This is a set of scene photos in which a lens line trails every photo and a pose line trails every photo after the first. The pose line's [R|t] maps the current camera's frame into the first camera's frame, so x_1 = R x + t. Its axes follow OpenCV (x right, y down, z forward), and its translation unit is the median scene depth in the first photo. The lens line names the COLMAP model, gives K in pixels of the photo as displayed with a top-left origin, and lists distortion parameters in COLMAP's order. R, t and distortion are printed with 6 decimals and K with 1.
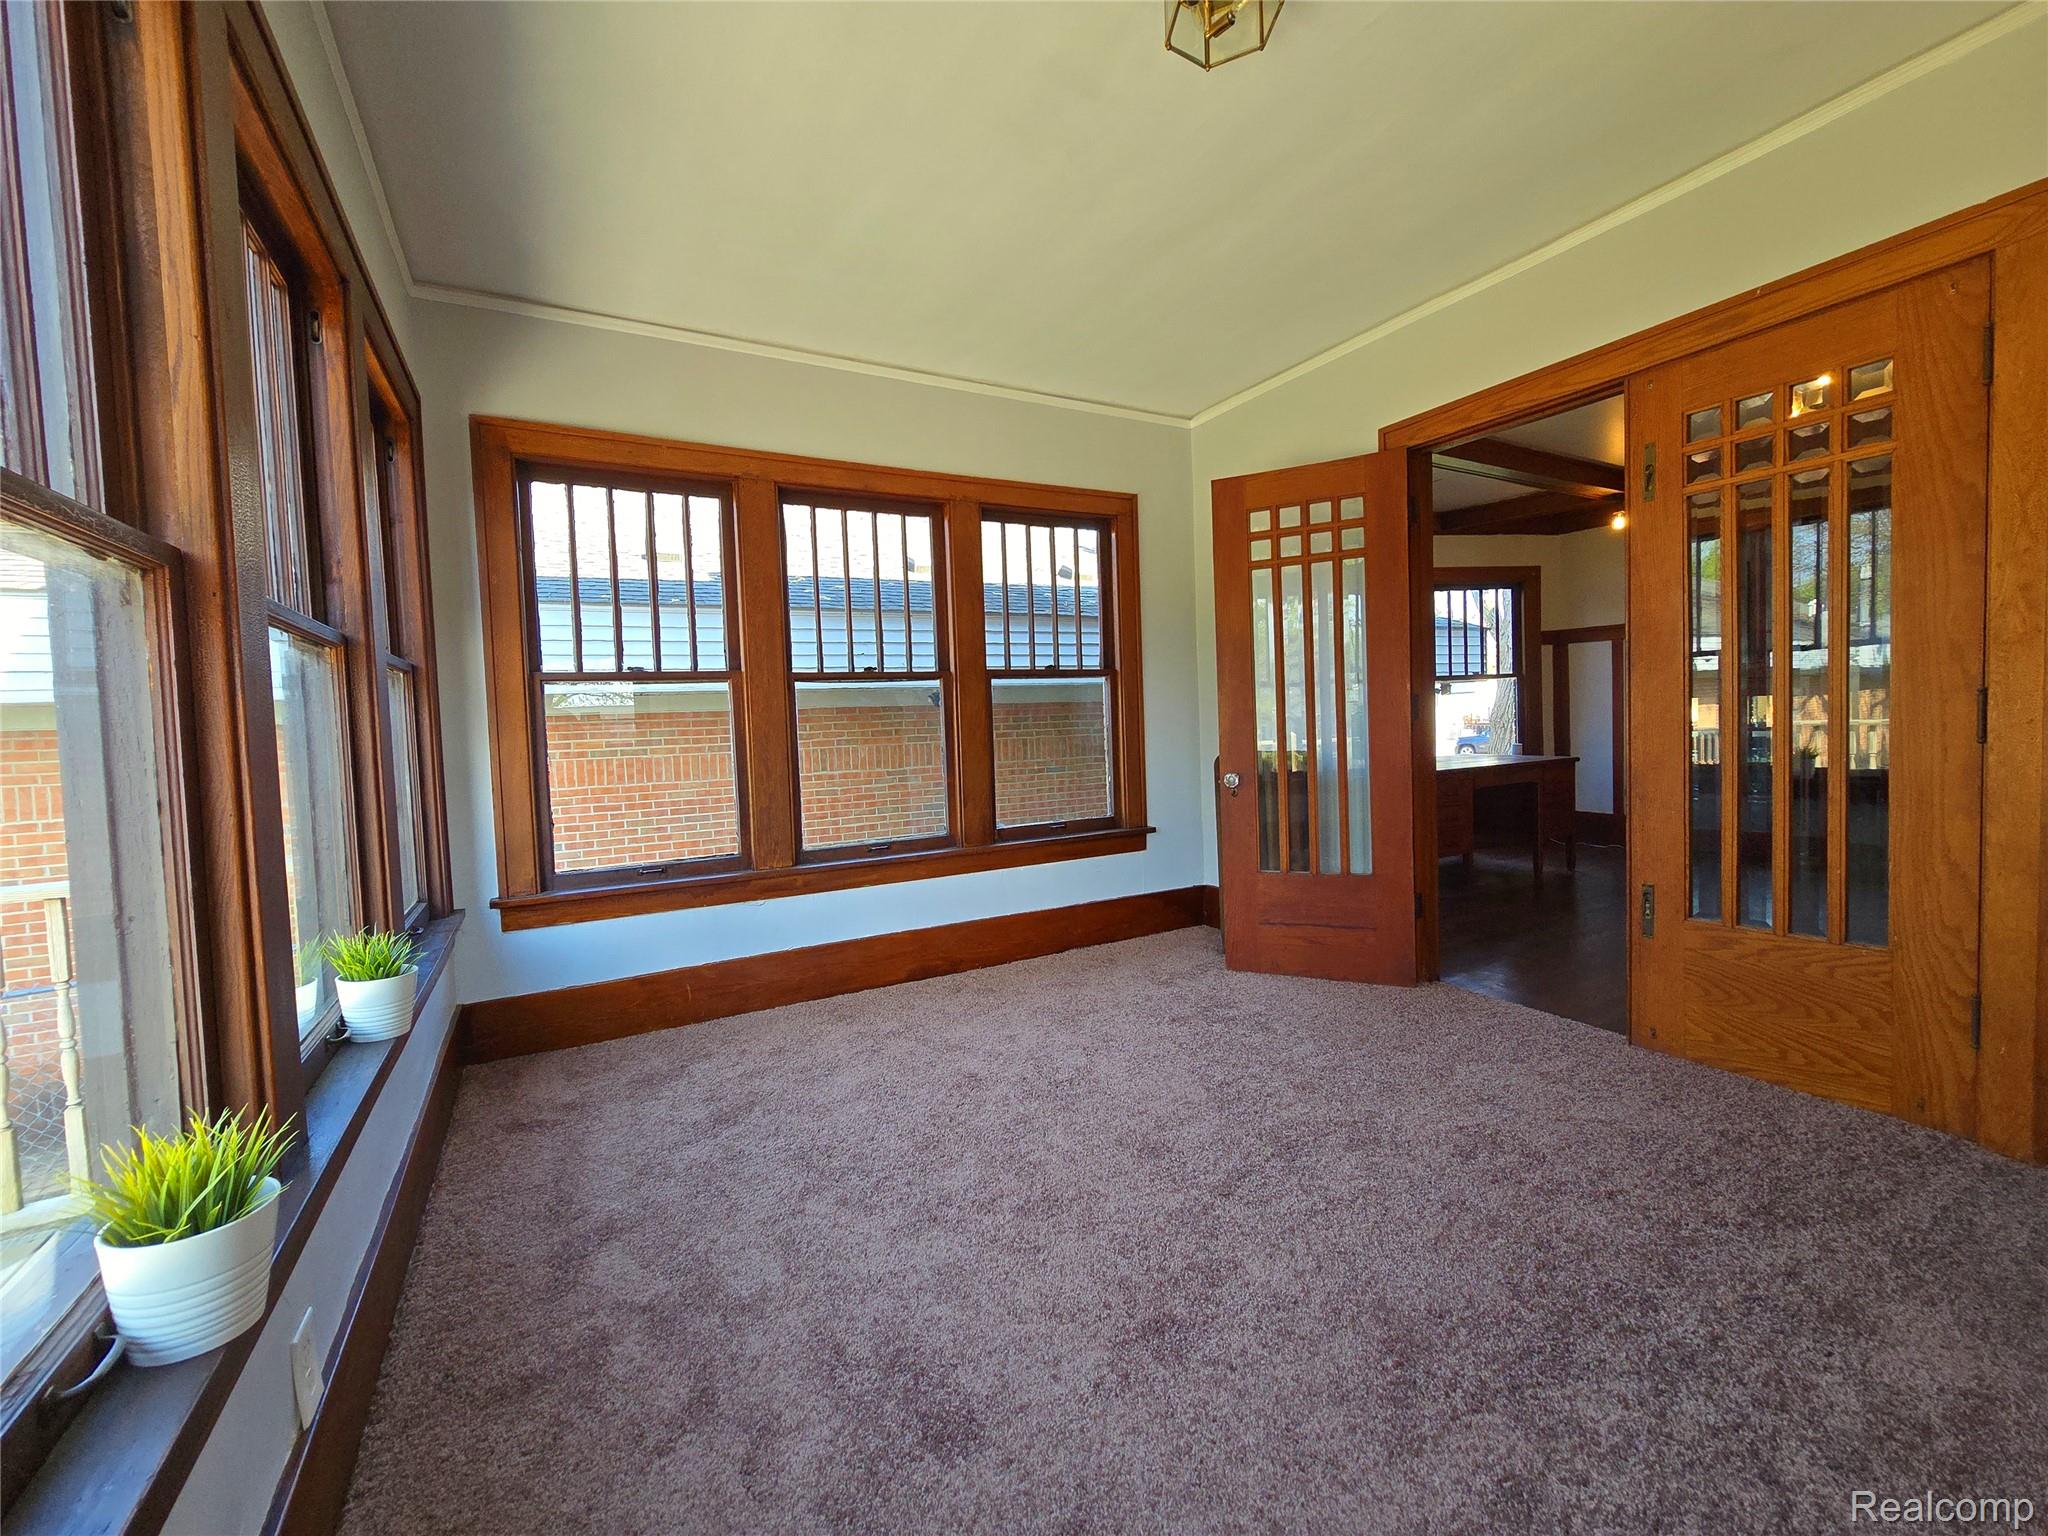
lens RADIAL K [[845.3, 0, 1032.2], [0, 845.3, 763.2], [0, 0, 1]] dist [-0.000034, 0.000194]
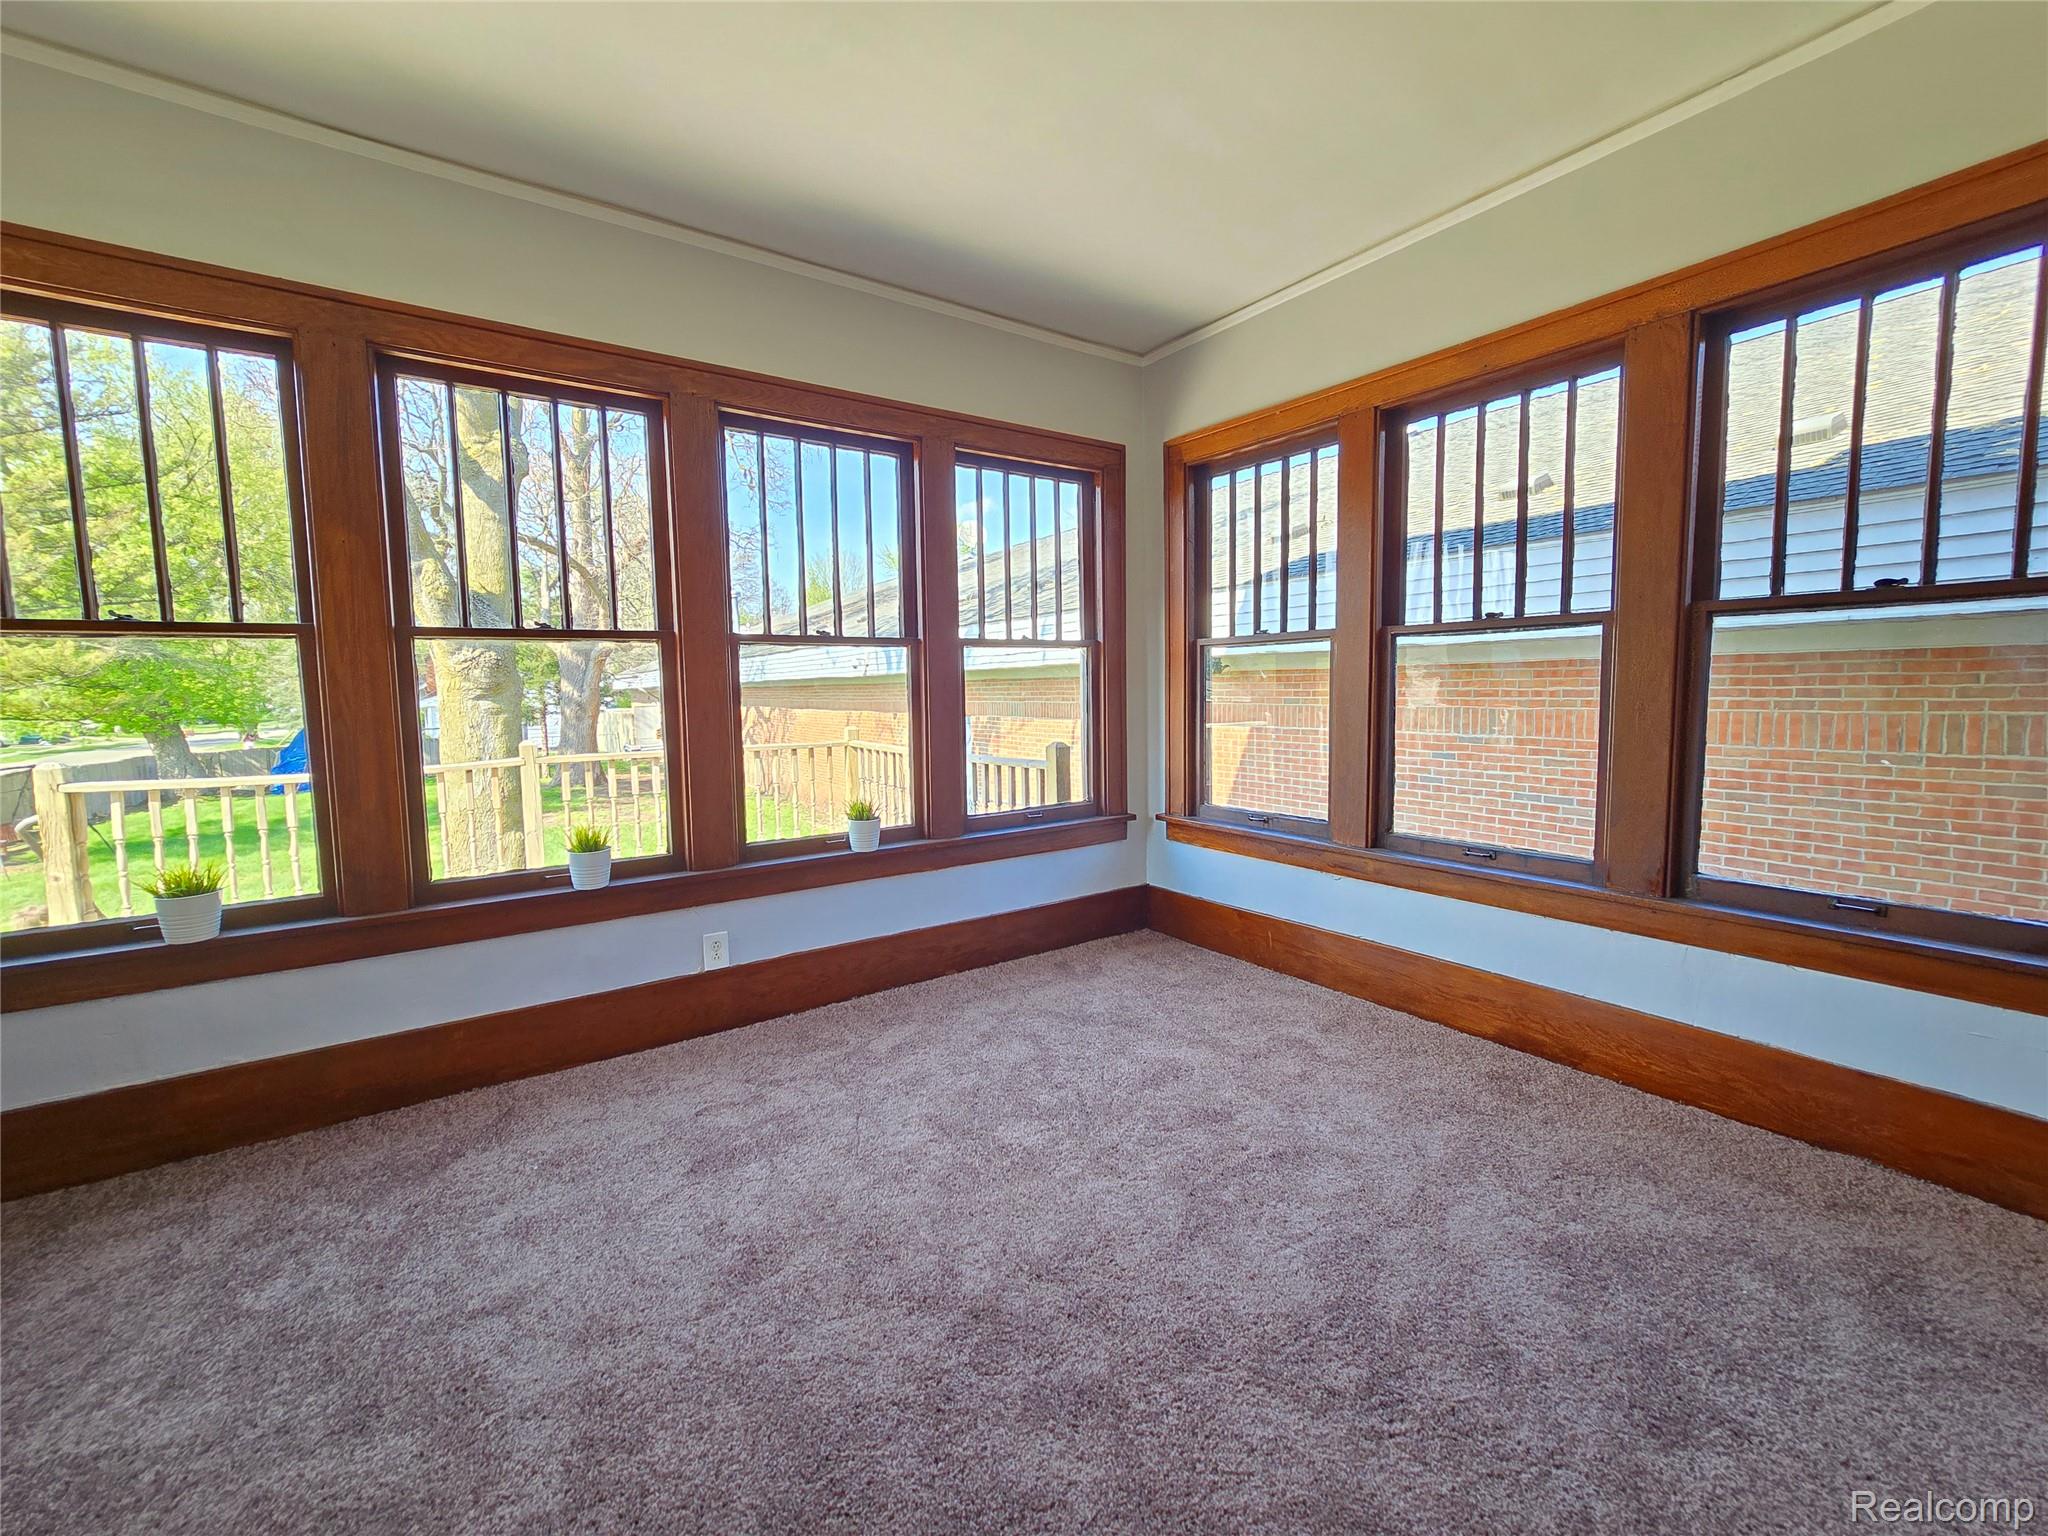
lens RADIAL K [[845.3, 0, 1020.9], [0, 845.3, 760.0], [0, 0, 1]] dist [-0.000034, 0.000194]
pose [[0.087609, 0.117730, -0.989174, 0.467475], [-0.035192, 0.992738, 0.115037, -0.050048], [0.995533, 0.024732, 0.091116, 0.467299]]
